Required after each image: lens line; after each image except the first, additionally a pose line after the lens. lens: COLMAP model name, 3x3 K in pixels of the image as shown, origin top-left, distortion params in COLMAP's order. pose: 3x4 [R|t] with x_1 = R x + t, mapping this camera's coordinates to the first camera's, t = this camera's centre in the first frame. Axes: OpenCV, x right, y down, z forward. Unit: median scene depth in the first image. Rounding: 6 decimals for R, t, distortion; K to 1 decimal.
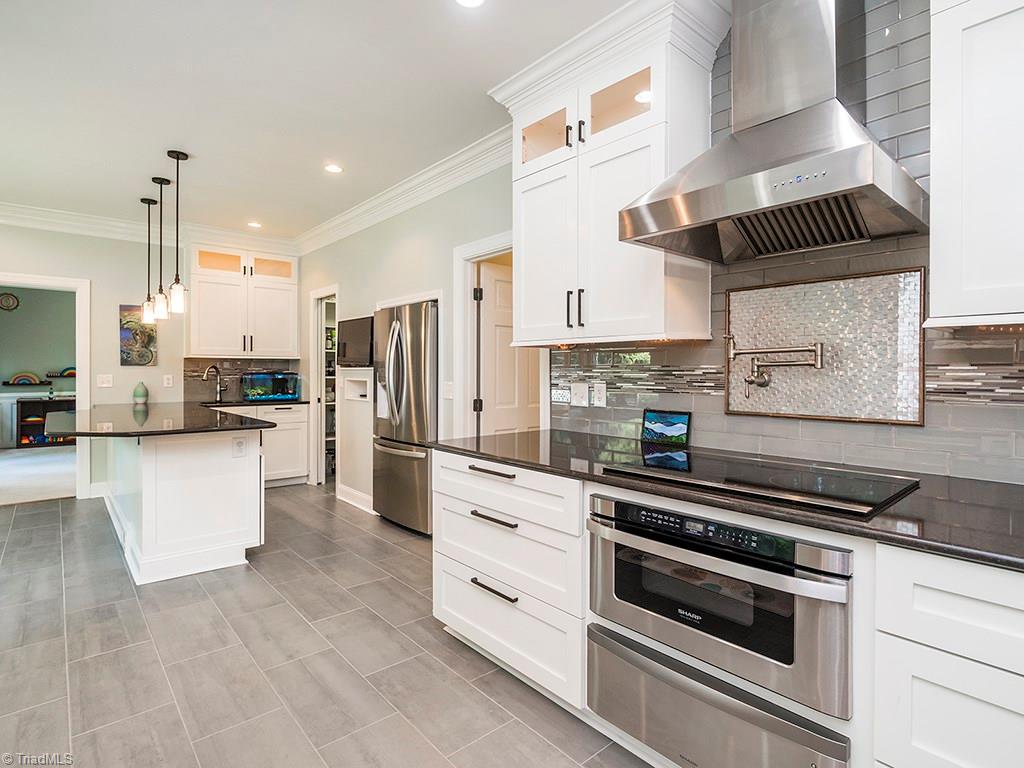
lens RADIAL K [[544.2, 0, 512.9], [0, 544.2, 376.4], [0, 0, 1]] dist [0.000610, -0.000624]
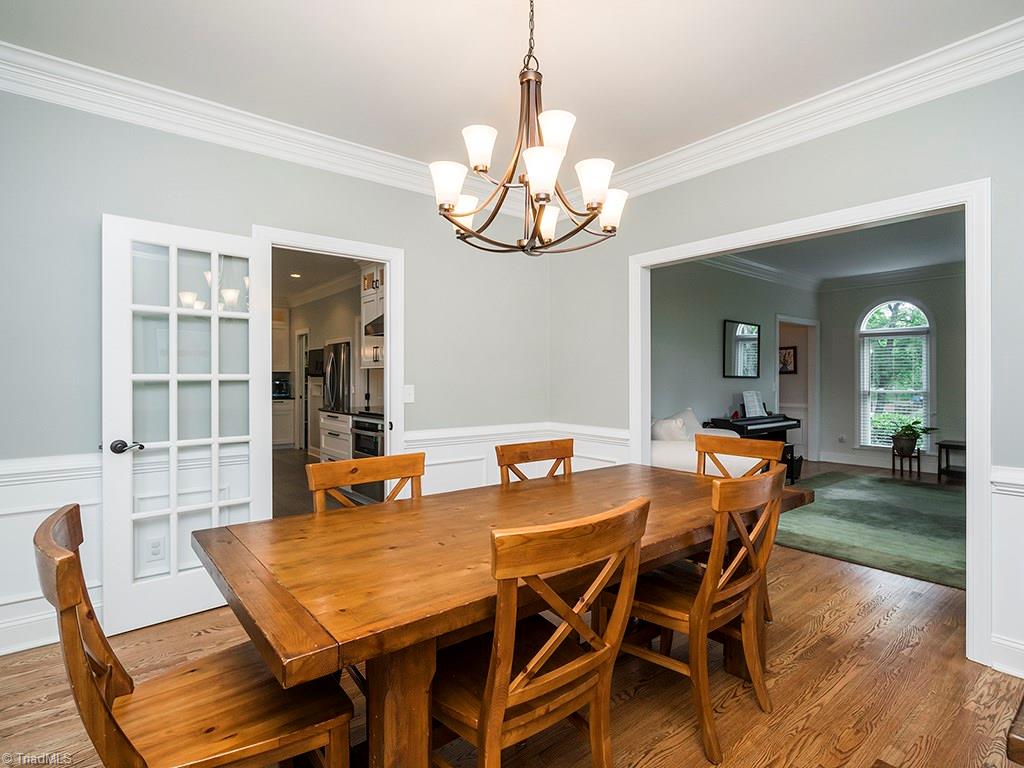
lens RADIAL K [[544.2, 0, 512.9], [0, 544.2, 376.4], [0, 0, 1]] dist [0.000610, -0.000624]
pose [[0.999064, -0.003705, -0.043107, 0.449751], [0.003219, 0.999931, -0.011332, 0.003627], [0.043146, 0.011182, 0.999006, -0.773048]]
